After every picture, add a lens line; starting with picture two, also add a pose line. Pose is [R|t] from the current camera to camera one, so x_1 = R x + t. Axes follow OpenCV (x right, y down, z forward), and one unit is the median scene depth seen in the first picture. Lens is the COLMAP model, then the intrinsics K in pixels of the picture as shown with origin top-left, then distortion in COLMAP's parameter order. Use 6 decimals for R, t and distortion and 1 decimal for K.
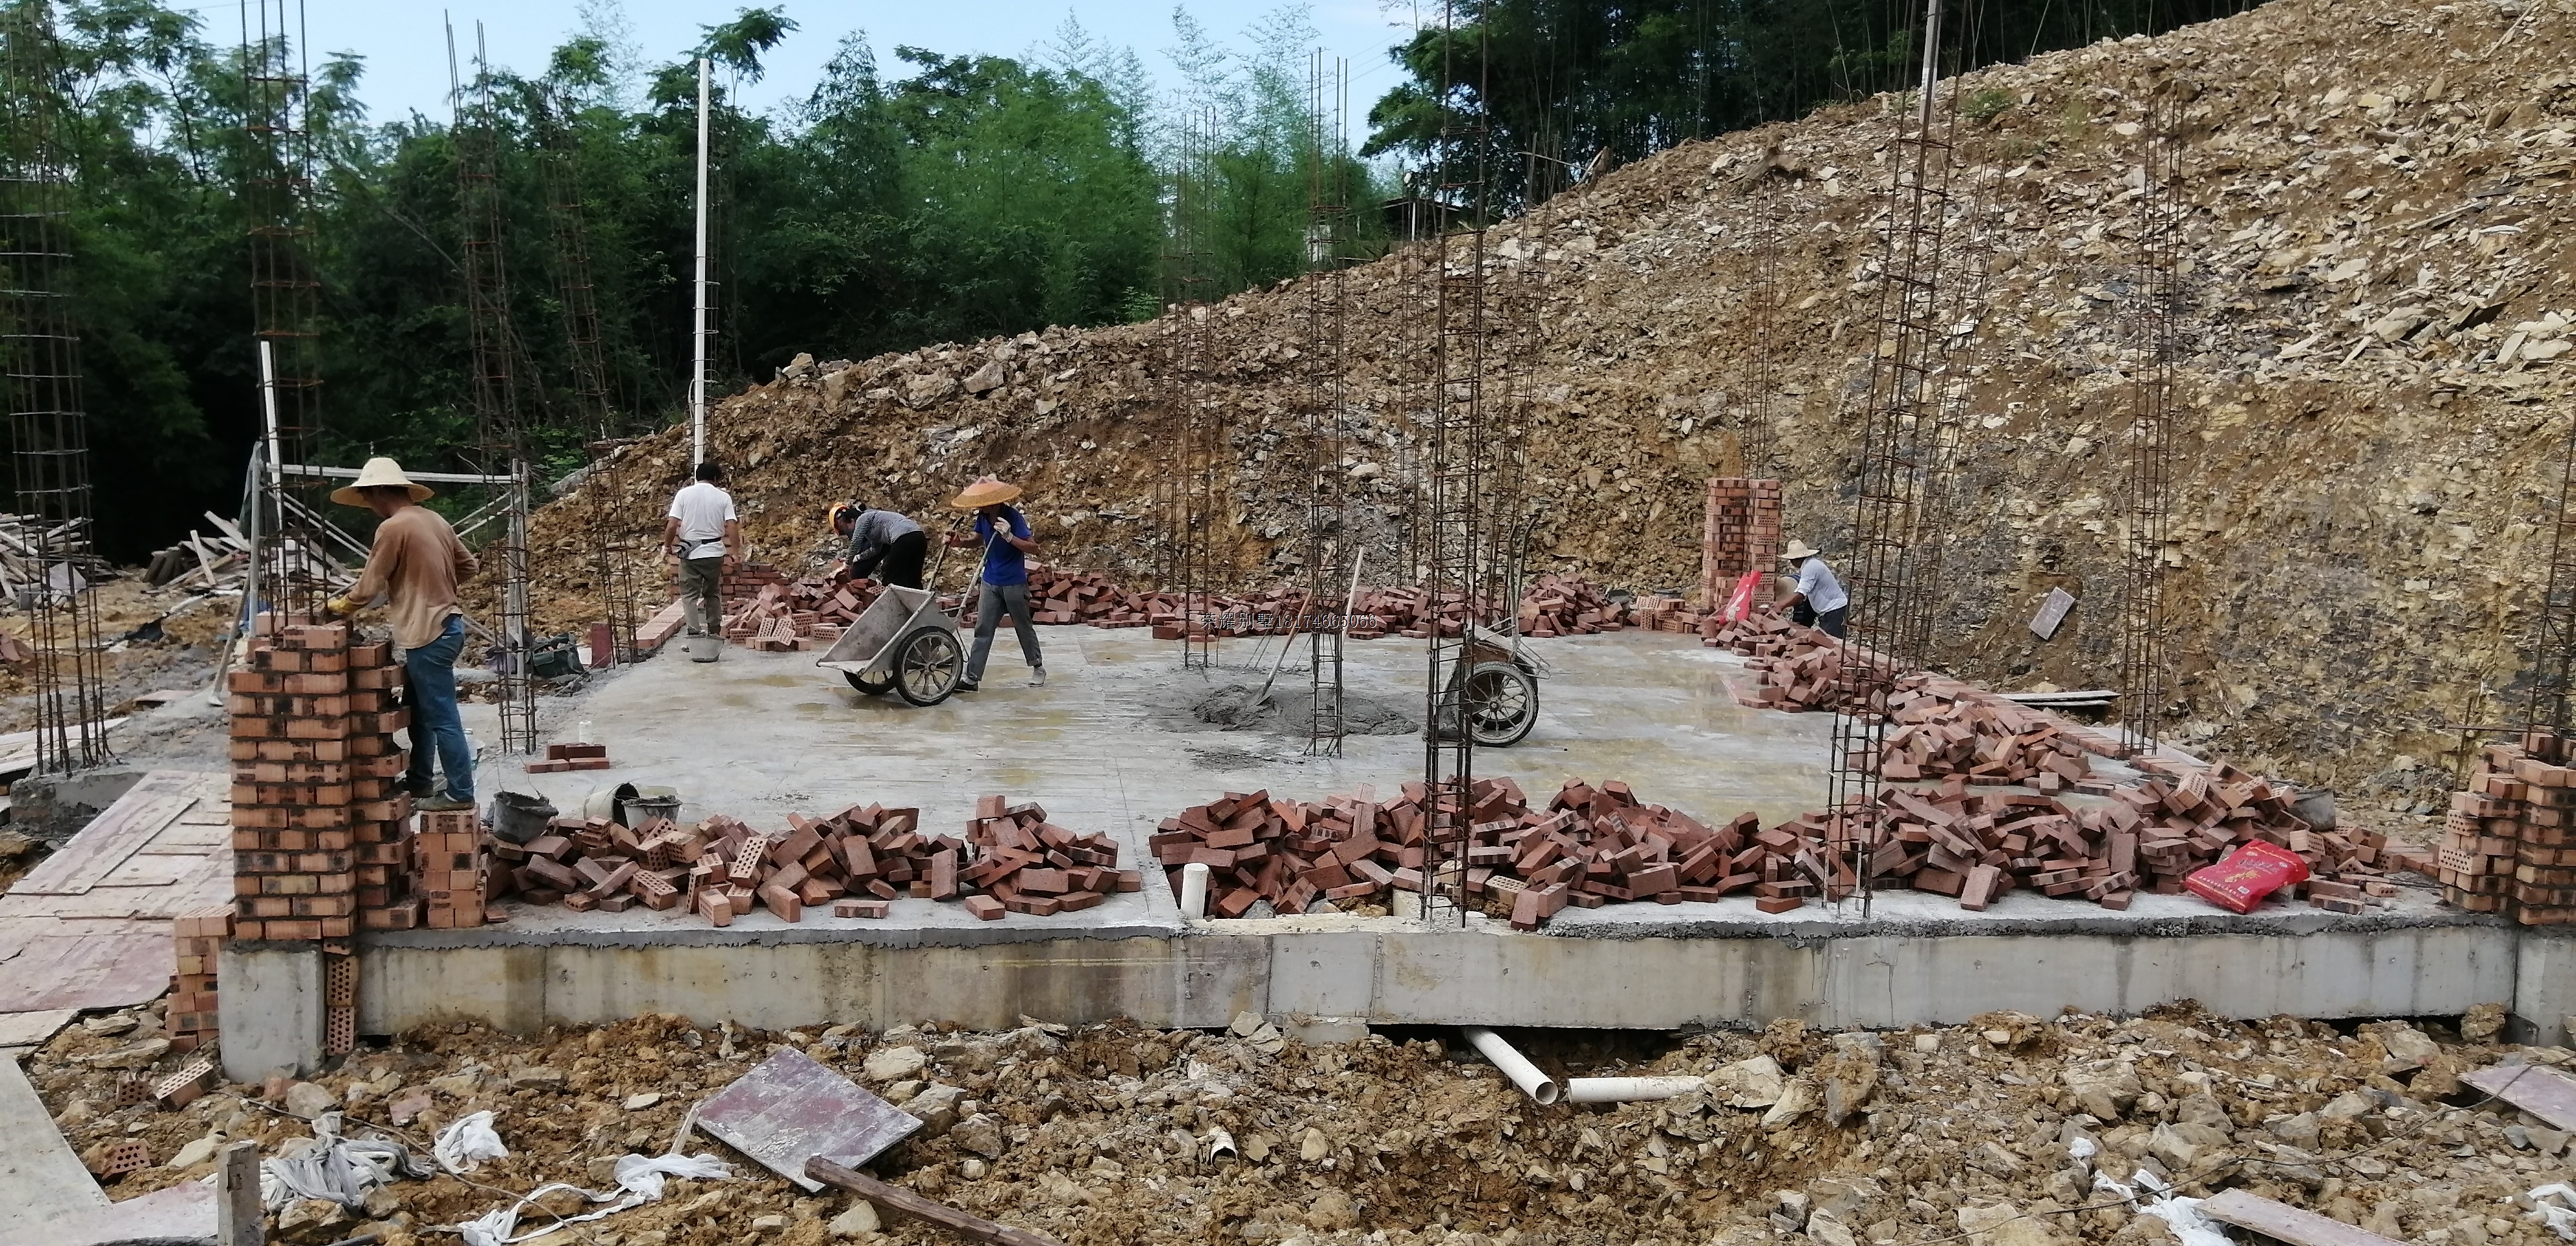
lens RADIAL K [[1981.5, 0, 1288.7], [0, 1981.5, 624.4], [0, 0, 1]] dist [0.003951, -0.000565]
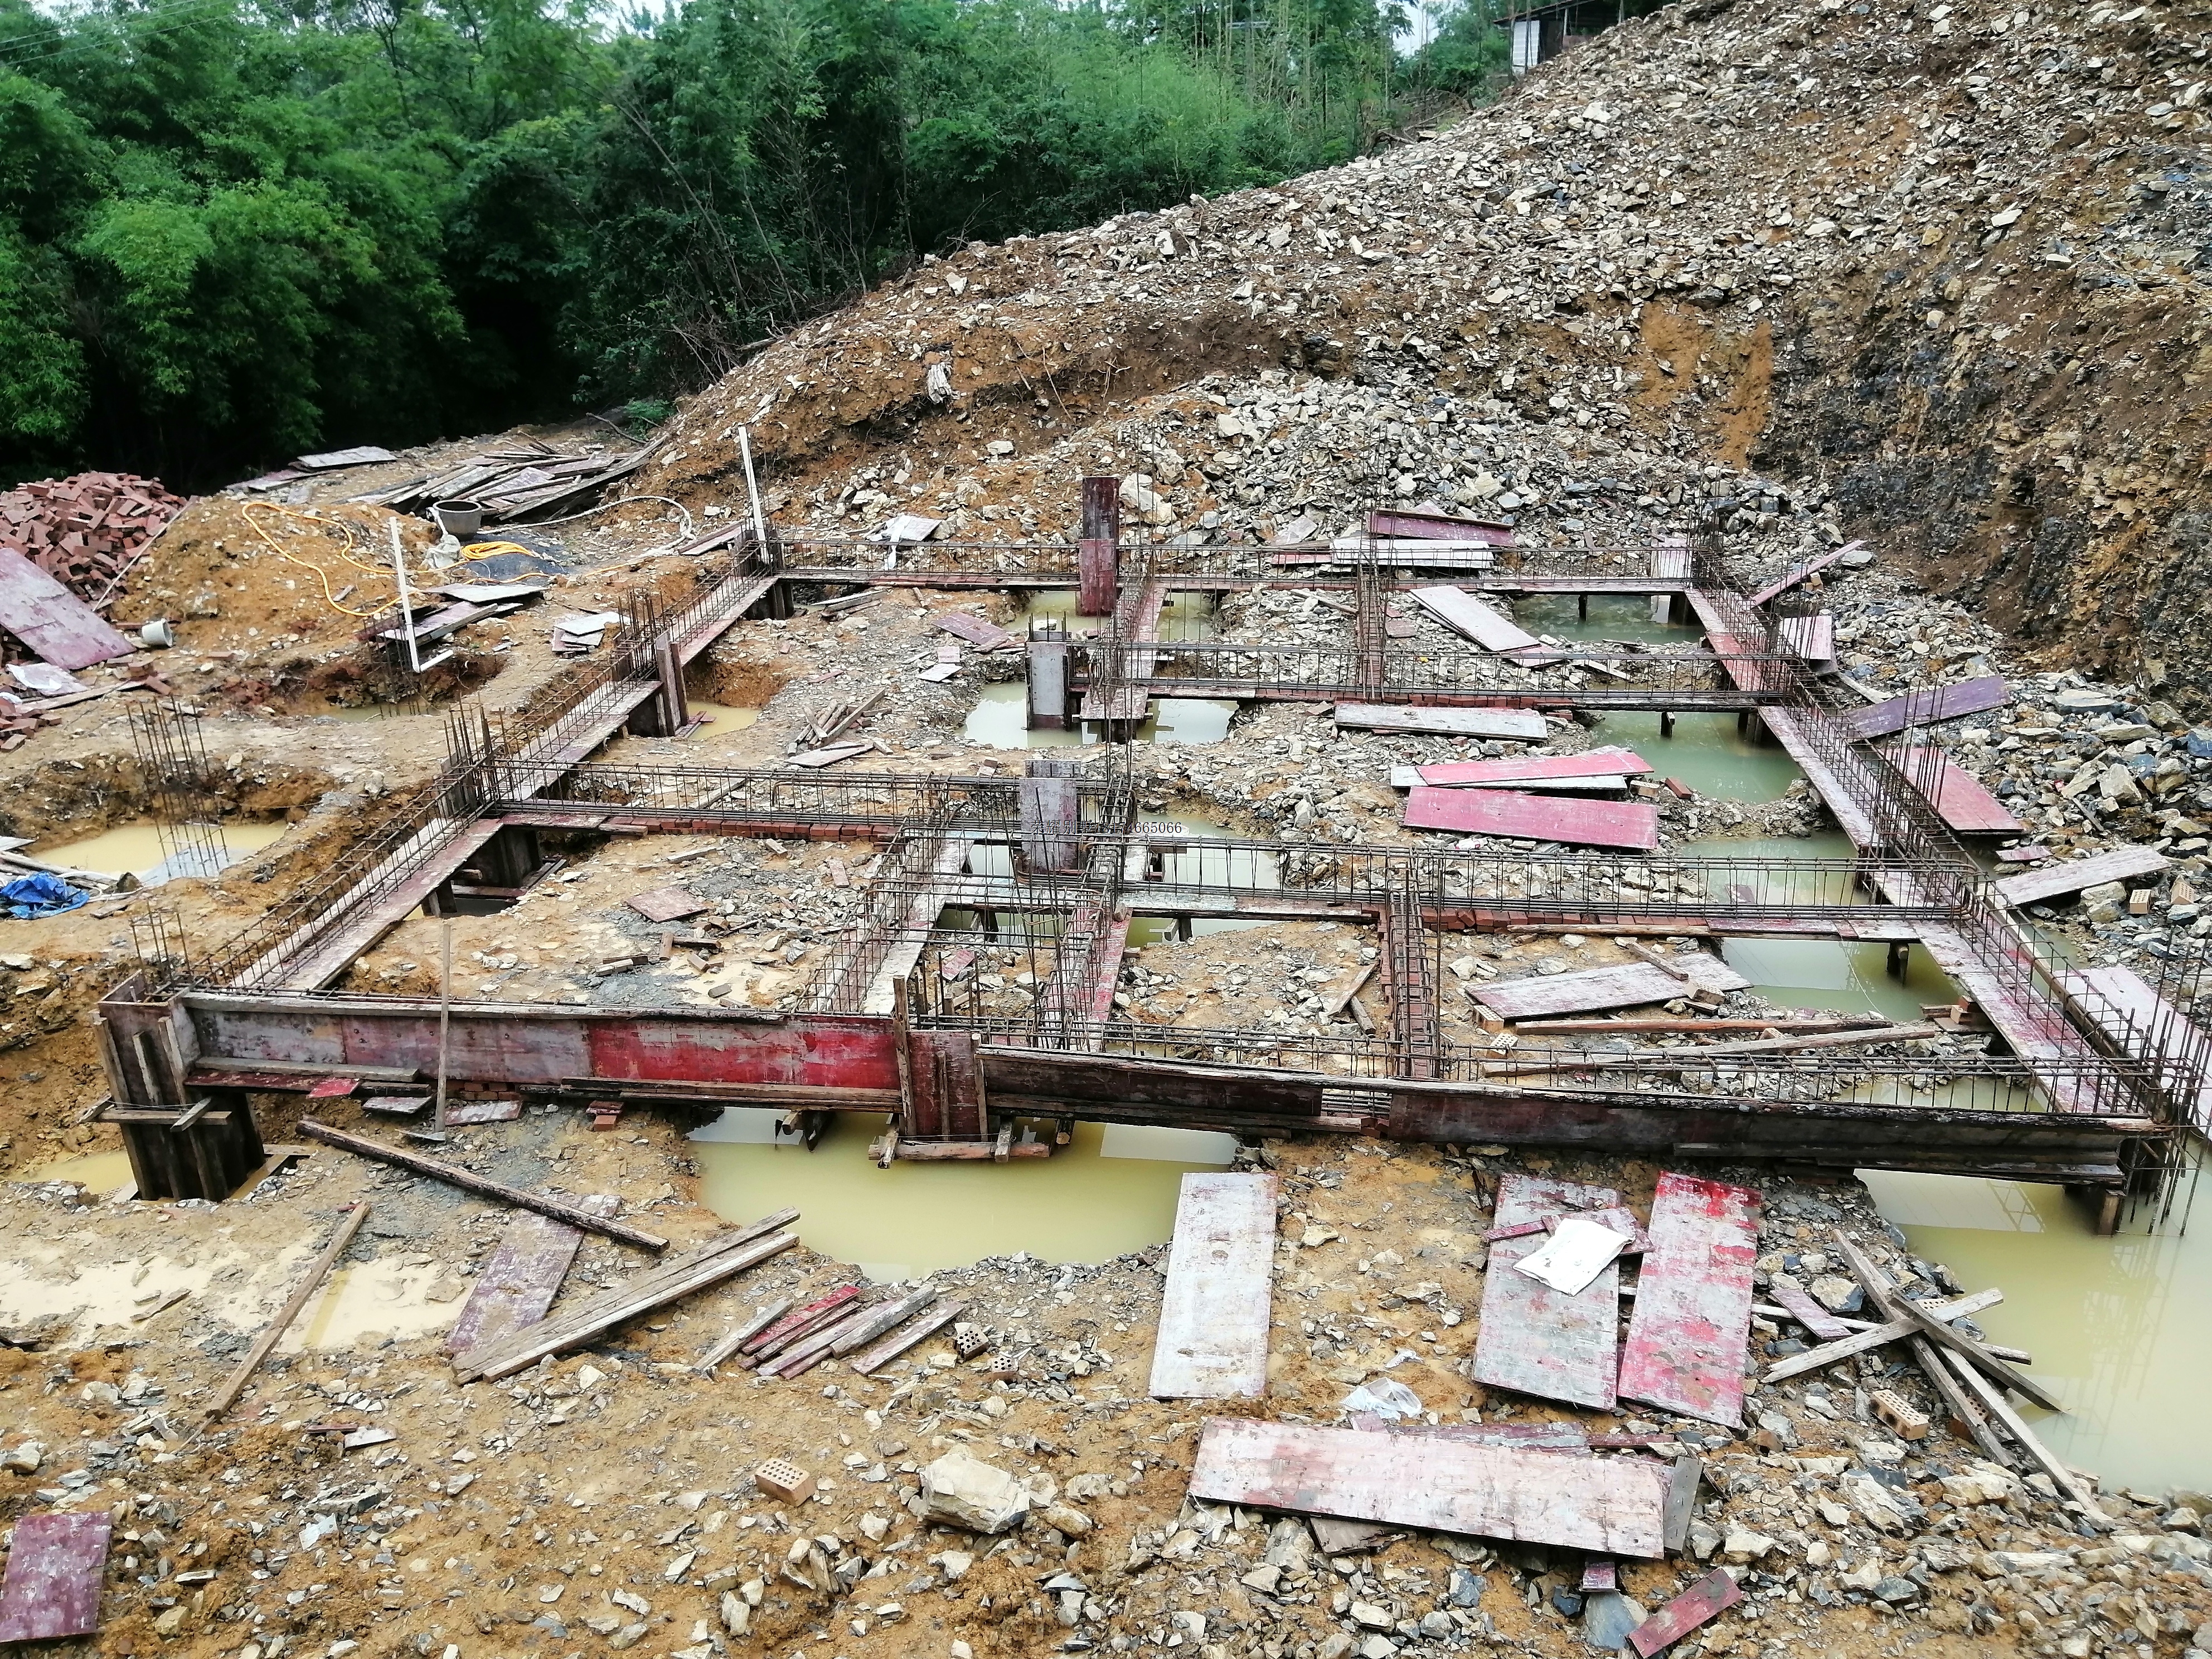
lens RADIAL K [[1671.7, 0, 1105.6], [0, 1671.7, 829.0], [0, 0, 1]] dist [0.001892, 0.003173]
pose [[0.967969, 0.056561, -0.244617, 0.147737], [0.008553, 0.966300, 0.257277, -0.084323], [0.250925, -0.251128, 0.934864, 0.060501]]
